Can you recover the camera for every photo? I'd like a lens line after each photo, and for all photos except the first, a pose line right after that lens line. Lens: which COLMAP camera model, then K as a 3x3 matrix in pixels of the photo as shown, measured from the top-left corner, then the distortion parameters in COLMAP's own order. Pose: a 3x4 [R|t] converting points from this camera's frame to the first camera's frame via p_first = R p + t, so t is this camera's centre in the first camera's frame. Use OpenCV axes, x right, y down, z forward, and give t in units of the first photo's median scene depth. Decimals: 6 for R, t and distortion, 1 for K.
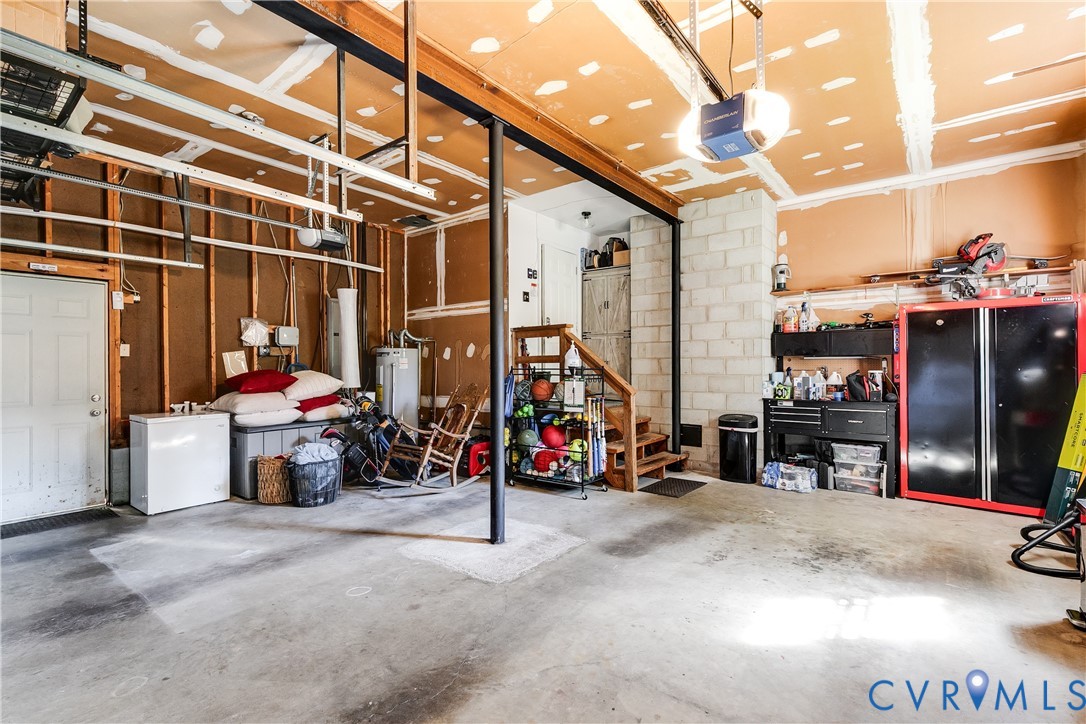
lens RADIAL K [[499.1, 0, 543.0], [0, 499.1, 362.0], [0, 0, 1]] dist [0.004433, -0.000204]
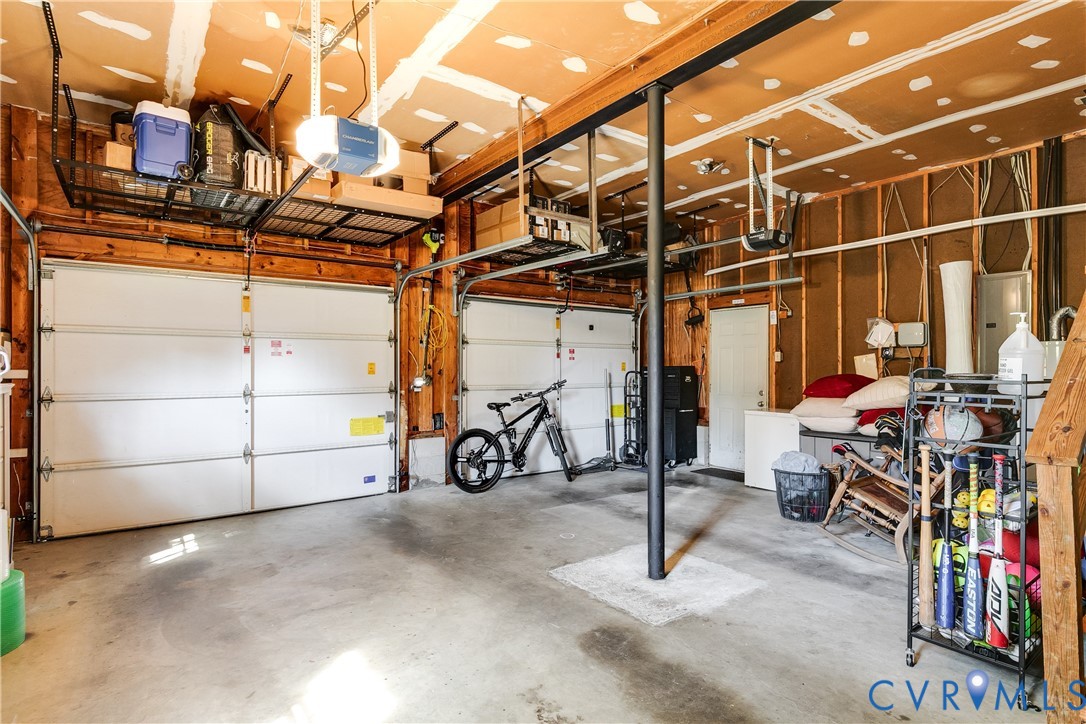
lens RADIAL K [[553.7, 0, 543.0], [0, 553.7, 362.0], [0, 0, 1]] dist [0.002970, 0.000403]
pose [[-0.263529, -0.006541, -0.964629, 0.886641], [0.002851, 0.999967, -0.007559, -0.001105], [0.964647, -0.004742, -0.263501, 1.077238]]
